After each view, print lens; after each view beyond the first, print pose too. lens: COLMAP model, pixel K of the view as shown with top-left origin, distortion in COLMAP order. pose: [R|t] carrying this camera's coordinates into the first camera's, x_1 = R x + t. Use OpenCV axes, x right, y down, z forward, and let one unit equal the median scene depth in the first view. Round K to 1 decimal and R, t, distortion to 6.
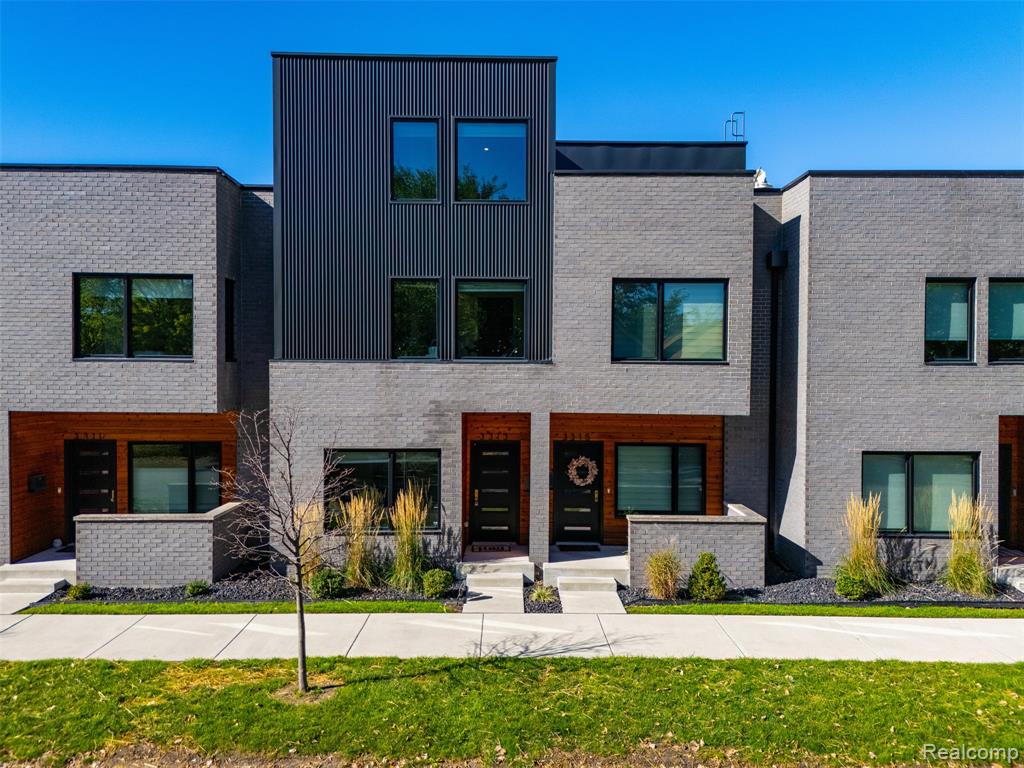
lens RADIAL K [[752.7, 0, 512.0], [0, 752.7, 384.0], [0, 0, 1]] dist [0.035078, -0.003827]
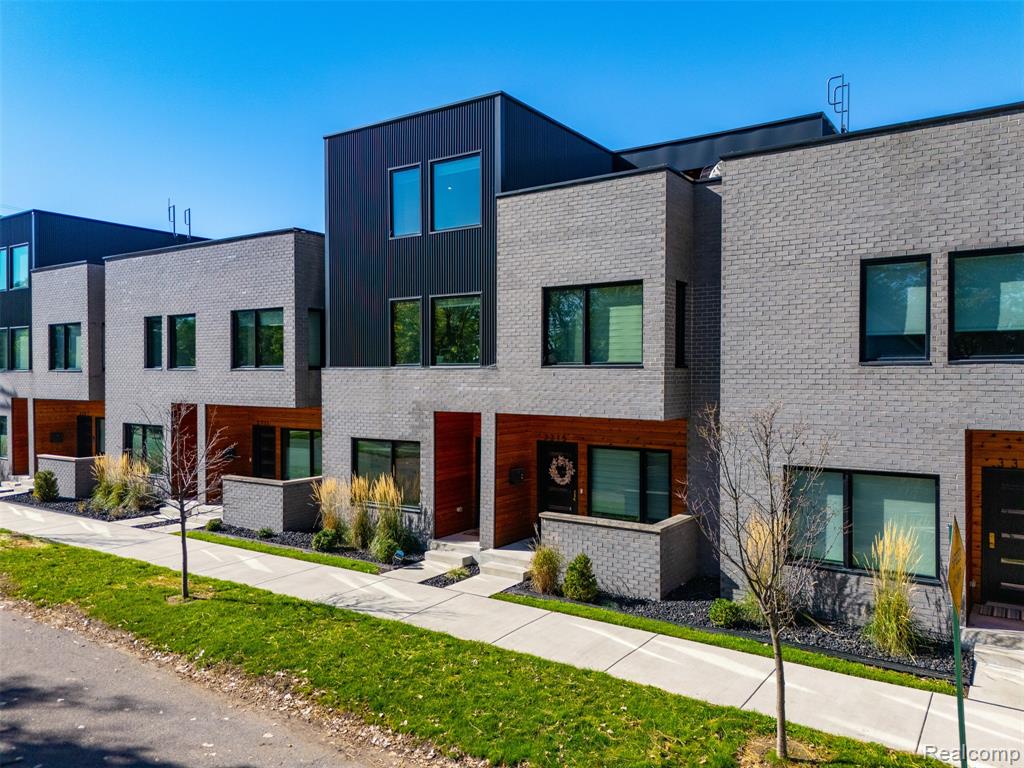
lens RADIAL K [[752.7, 0, 512.0], [0, 752.7, 384.0], [0, 0, 1]] dist [0.035078, -0.003827]
pose [[0.822679, 0.000245, -0.568506, 0.700010], [-0.004713, 0.999968, -0.006389, 0.002162], [0.568486, 0.007936, 0.822655, 0.105466]]
